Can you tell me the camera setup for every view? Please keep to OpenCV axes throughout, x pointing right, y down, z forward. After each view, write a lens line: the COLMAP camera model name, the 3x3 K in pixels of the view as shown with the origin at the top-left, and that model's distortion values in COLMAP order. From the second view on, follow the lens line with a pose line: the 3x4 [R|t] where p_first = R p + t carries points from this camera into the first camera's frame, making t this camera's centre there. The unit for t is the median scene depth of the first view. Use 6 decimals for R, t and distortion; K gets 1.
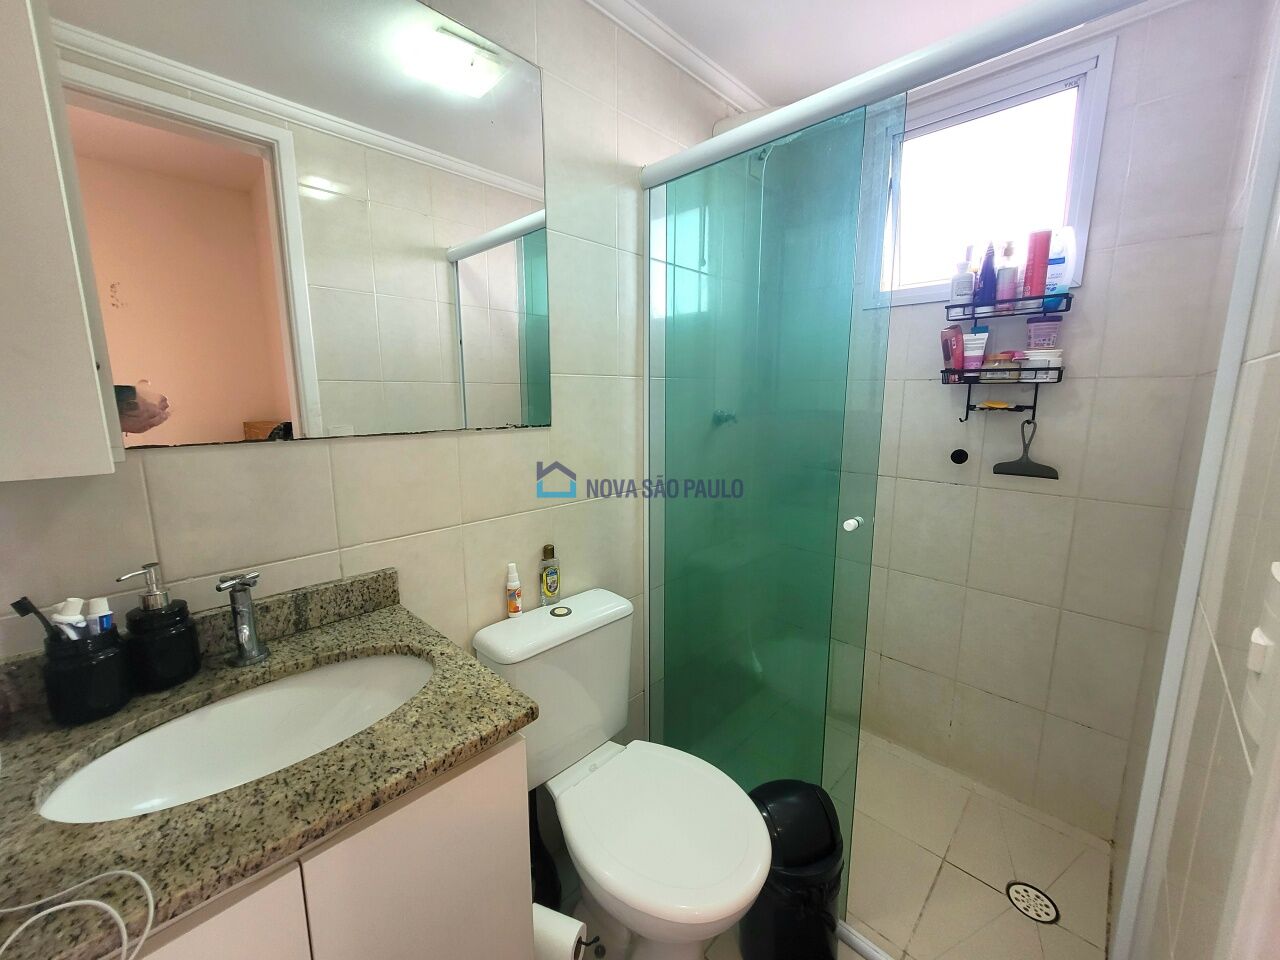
lens RADIAL K [[504.6, 0, 639.4], [0, 504.6, 478.1], [0, 0, 1]] dist [0.001564, 0.000184]
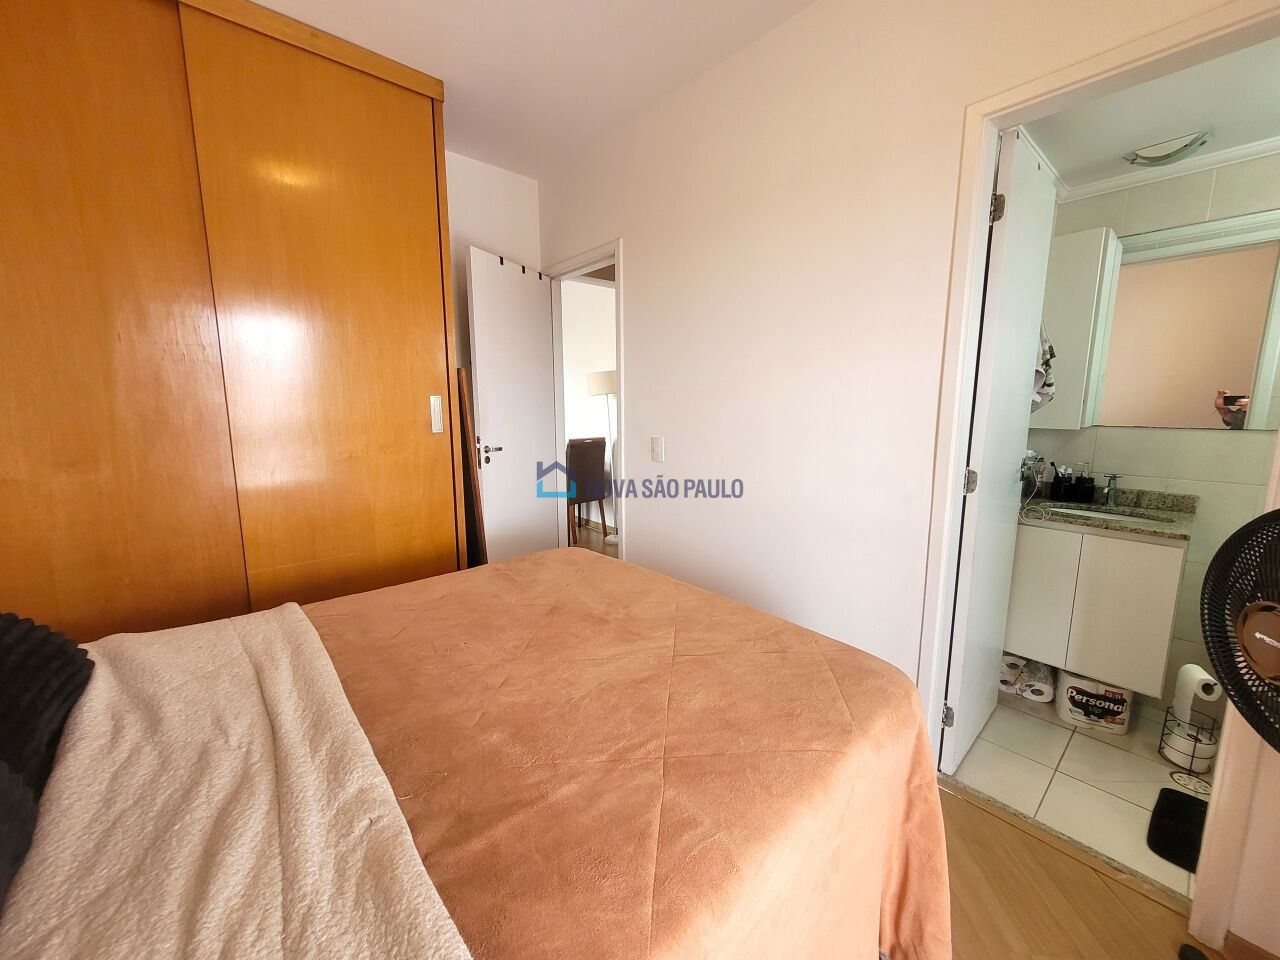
lens RADIAL K [[504.6, 0, 639.5], [0, 504.6, 480.3], [0, 0, 1]] dist [0.001564, 0.000184]
pose [[-0.083198, 0.145931, -0.985790, 2.259388], [-0.162500, 0.973993, 0.157899, 0.213925], [0.983195, 0.173328, -0.057320, -1.467919]]
